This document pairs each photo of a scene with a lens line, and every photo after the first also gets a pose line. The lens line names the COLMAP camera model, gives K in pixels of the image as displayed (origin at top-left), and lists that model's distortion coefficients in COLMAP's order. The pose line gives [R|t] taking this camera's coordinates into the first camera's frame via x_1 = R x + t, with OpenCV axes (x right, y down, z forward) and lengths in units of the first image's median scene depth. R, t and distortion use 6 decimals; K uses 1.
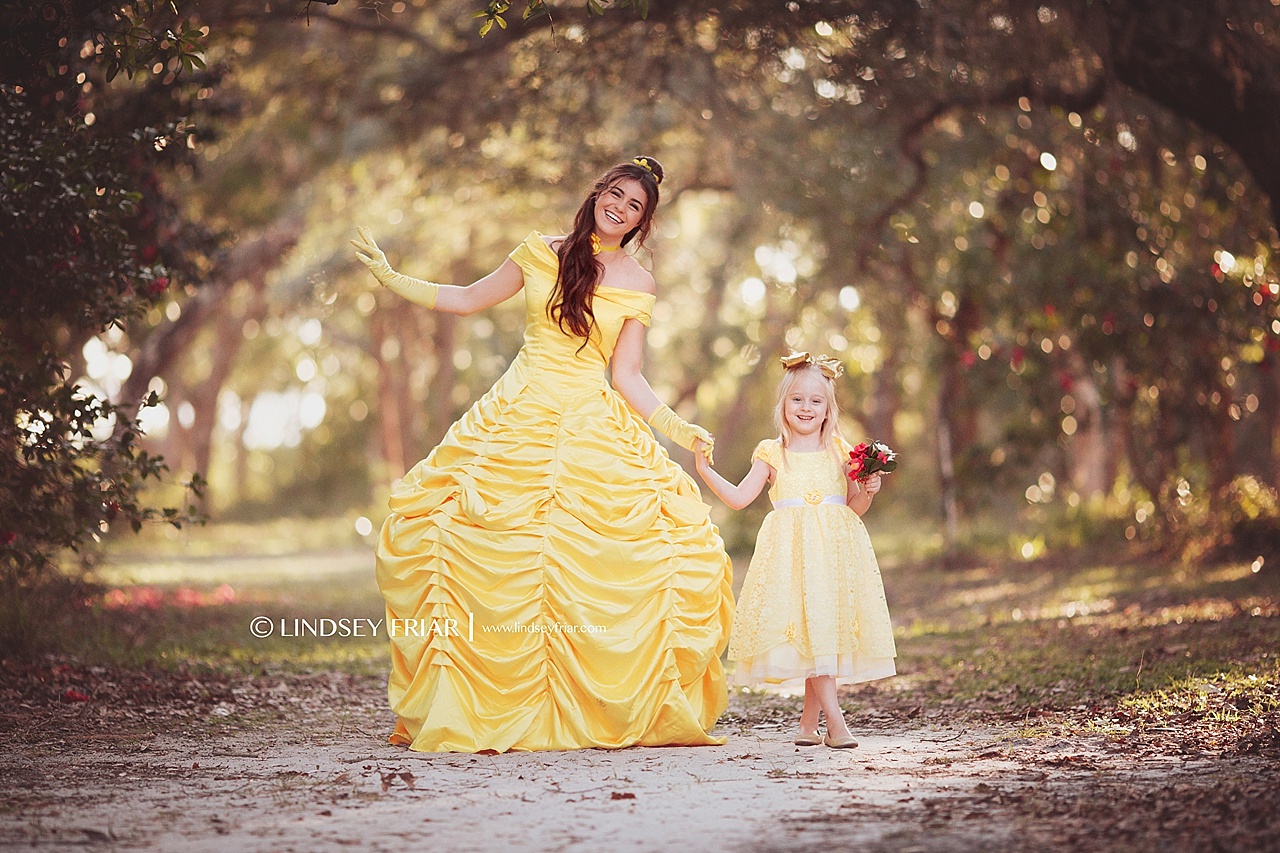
lens RADIAL K [[4955.7, 0, 642.8], [0, 4955.7, 428.1], [0, 0, 1]] dist [0.227740, 0.000000]
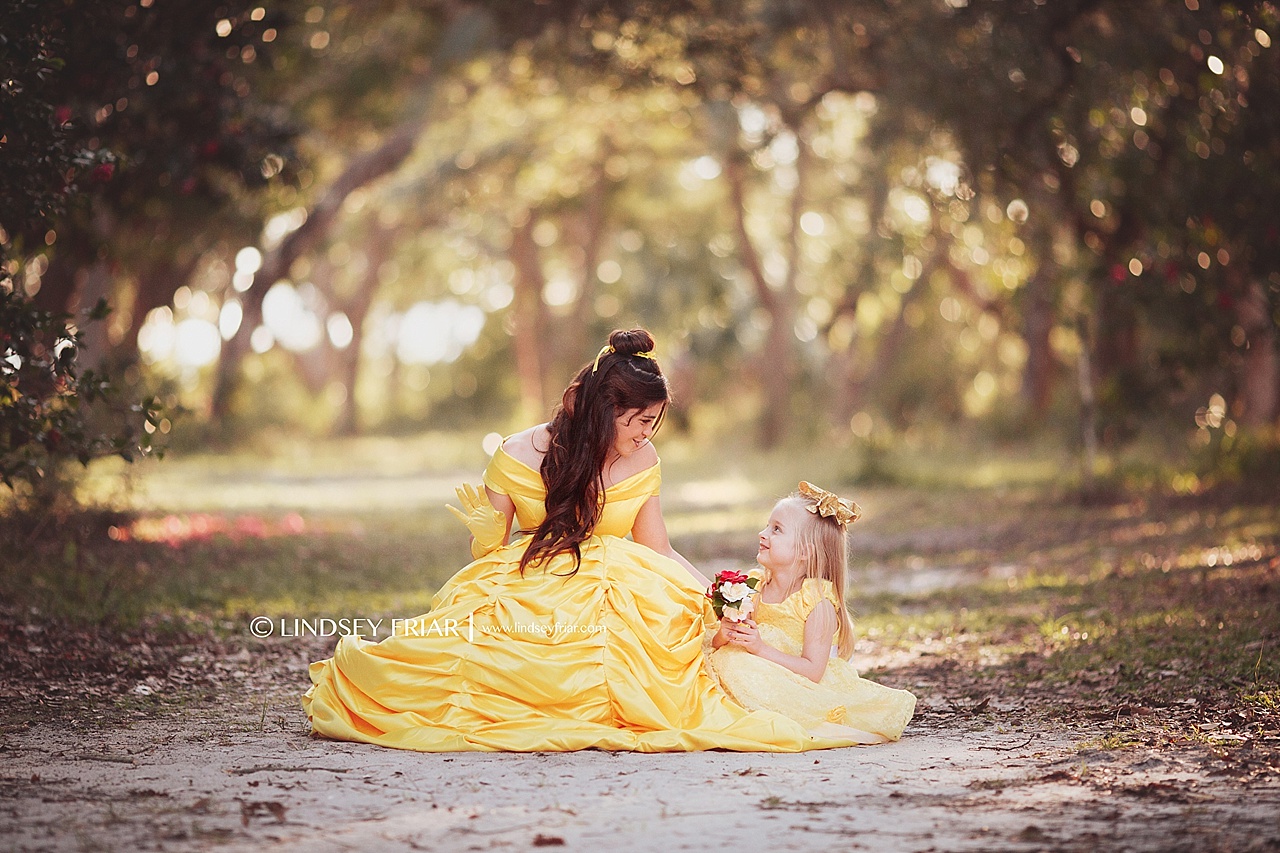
lens RADIAL K [[4955.7, 0, 636.7], [0, 4955.7, 424.0], [0, 0, 1]] dist [0.227740, 0.000000]
pose [[0.999240, 0.010688, -0.037495, 0.024406], [-0.010072, 0.999812, 0.016599, -0.001219], [0.037666, -0.016209, 0.999159, 0.163997]]
